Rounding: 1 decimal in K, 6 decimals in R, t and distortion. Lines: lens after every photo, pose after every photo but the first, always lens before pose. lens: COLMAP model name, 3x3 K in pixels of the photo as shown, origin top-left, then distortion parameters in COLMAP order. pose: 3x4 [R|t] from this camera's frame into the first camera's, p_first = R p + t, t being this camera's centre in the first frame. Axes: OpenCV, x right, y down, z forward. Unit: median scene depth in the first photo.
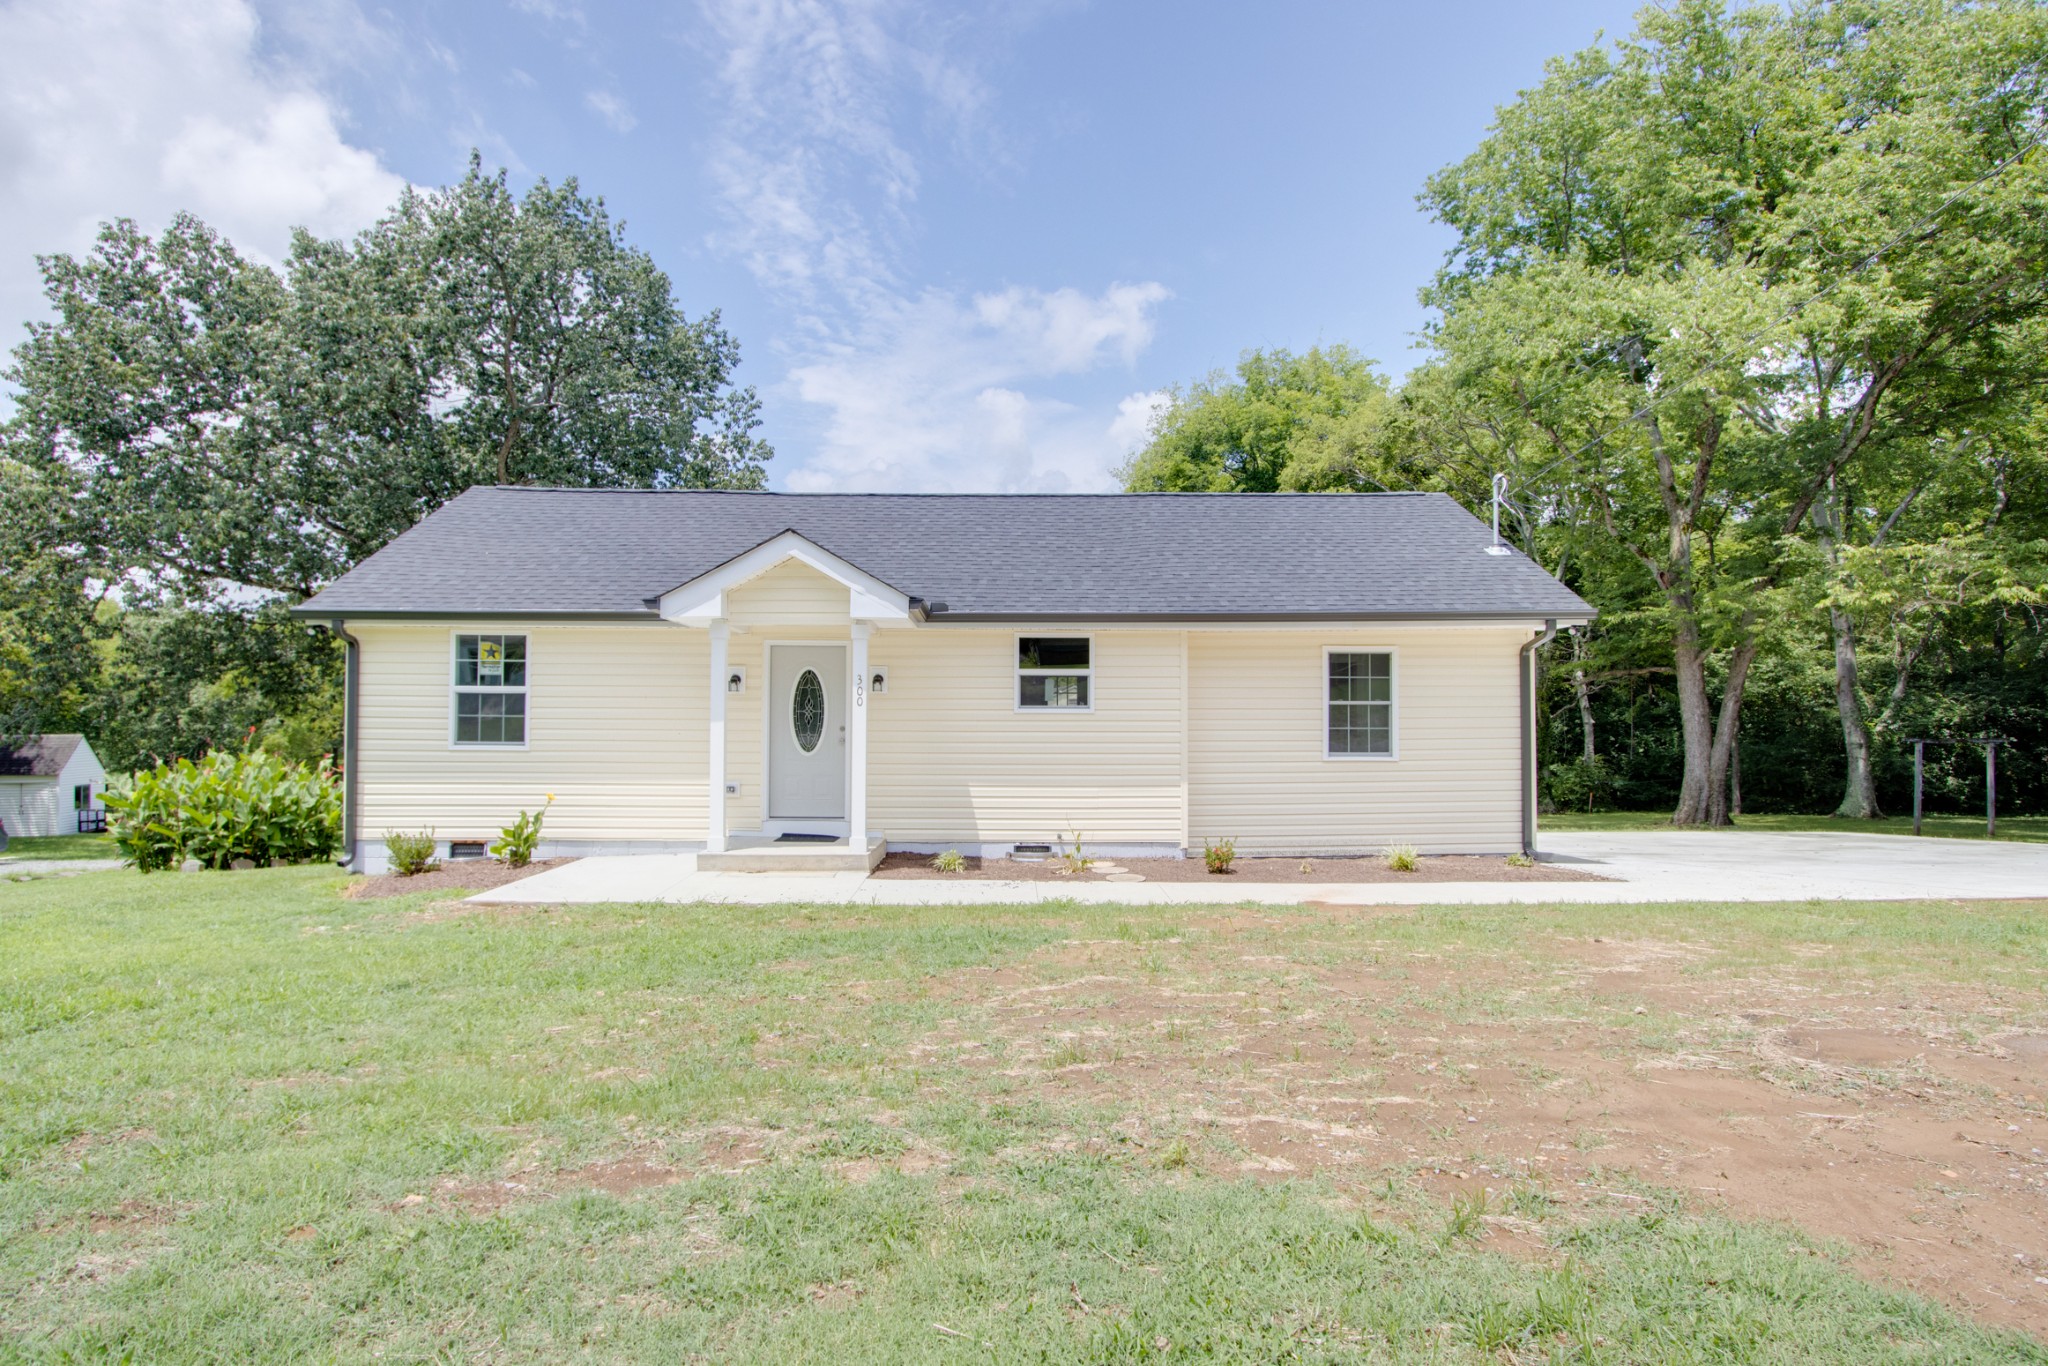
lens RADIAL K [[1072.7, 0, 1036.3], [0, 1072.7, 692.0], [0, 0, 1]] dist [-0.002182, -0.000393]
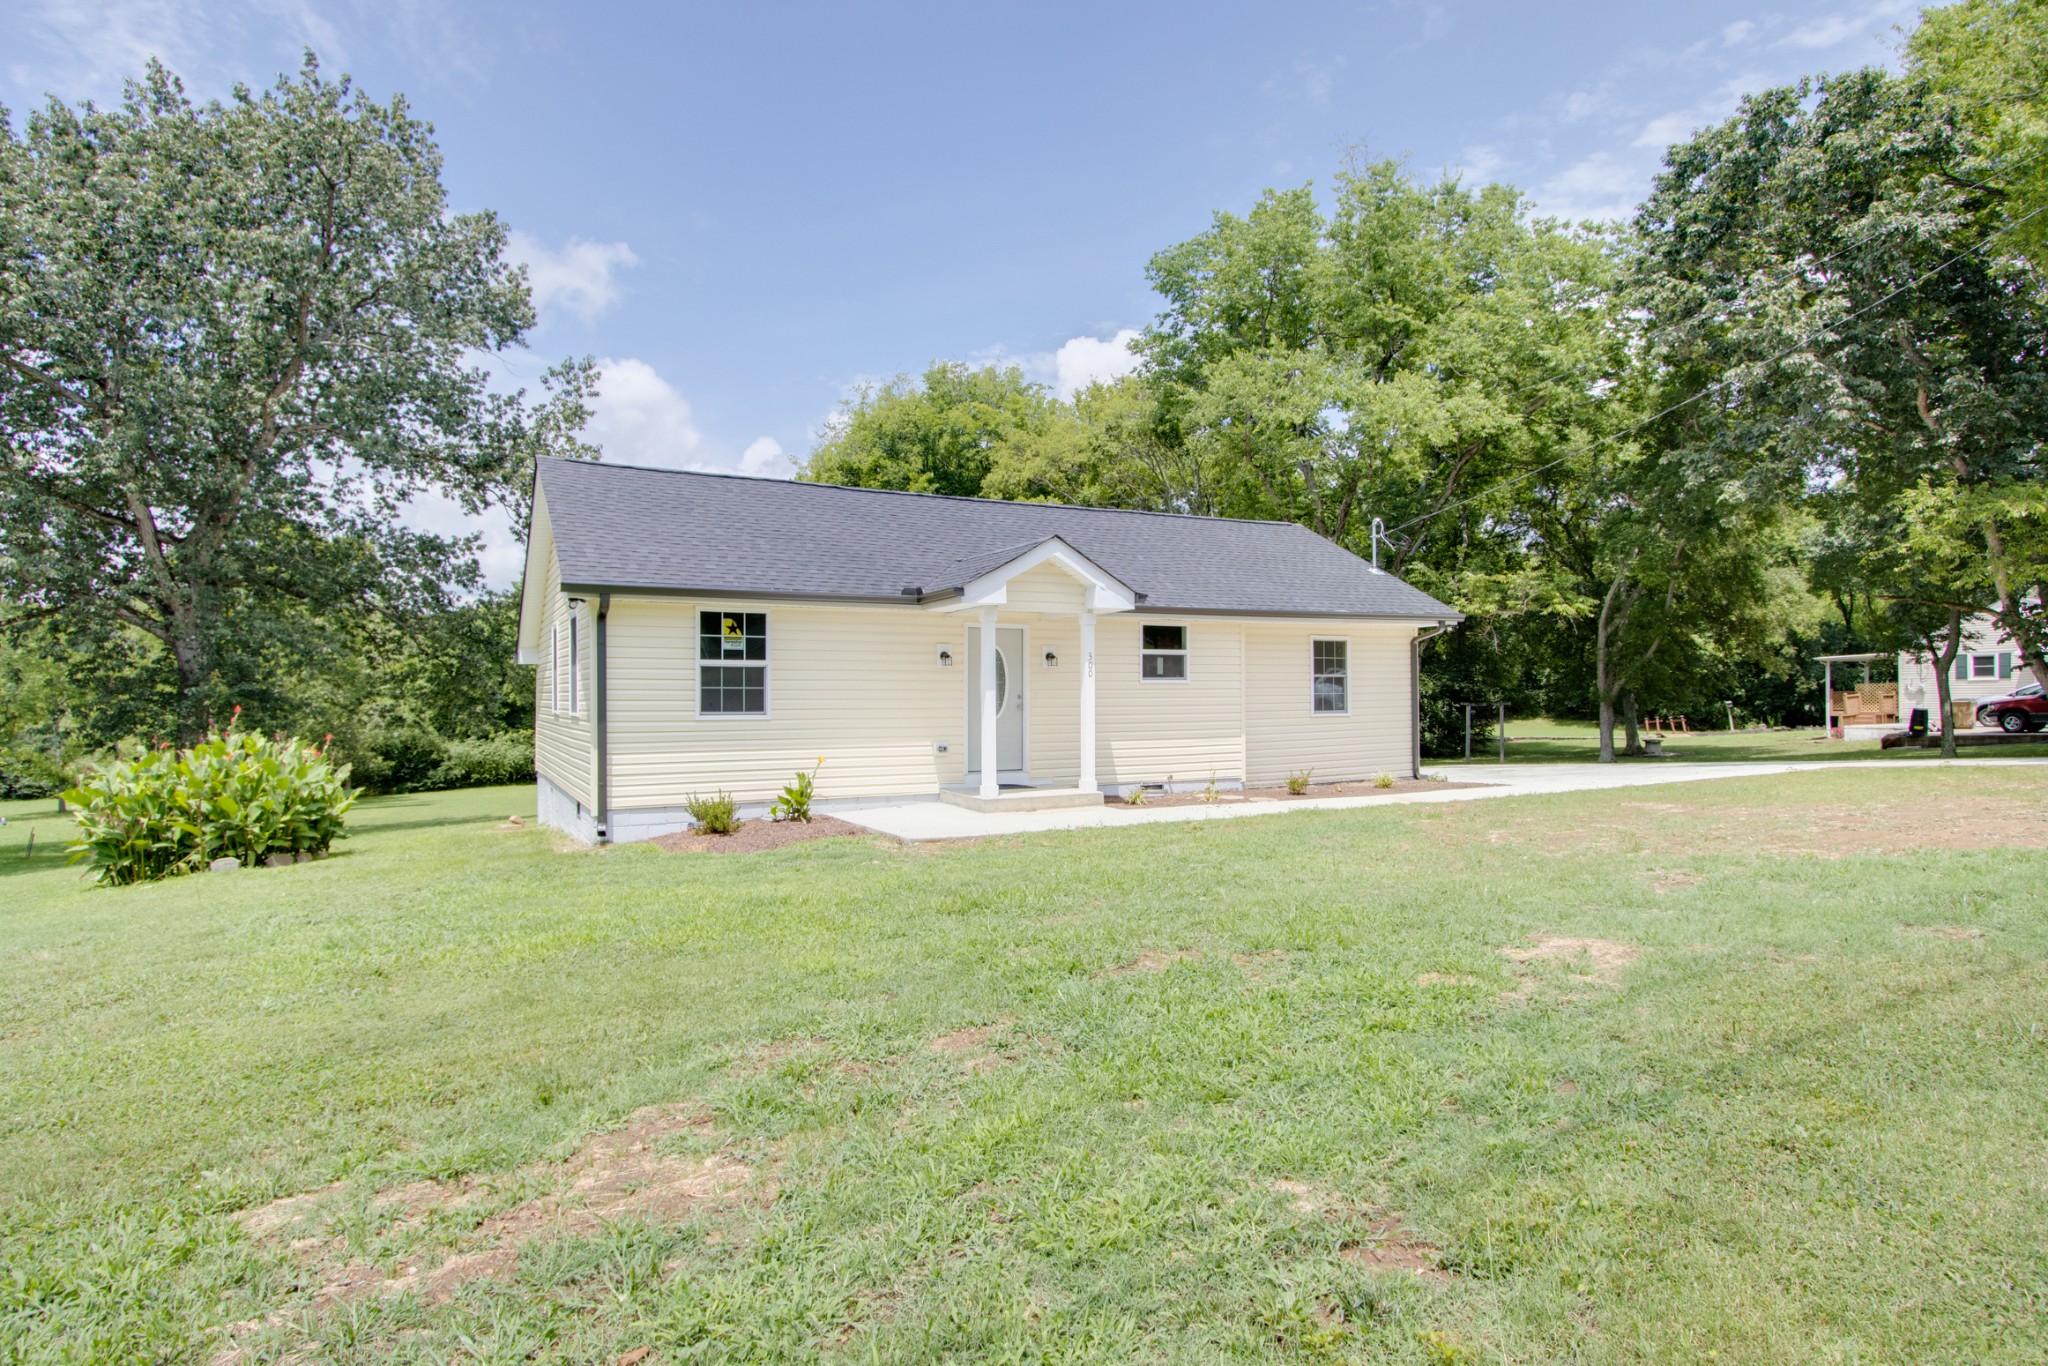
lens RADIAL K [[1072.7, 0, 1024.3], [0, 1072.7, 691.7], [0, 0, 1]] dist [-0.002182, -0.000393]
pose [[0.894002, -0.007228, 0.448005, -0.722382], [0.000407, 0.999883, 0.015320, 0.009759], [-0.448064, -0.013513, 0.893900, -0.094238]]
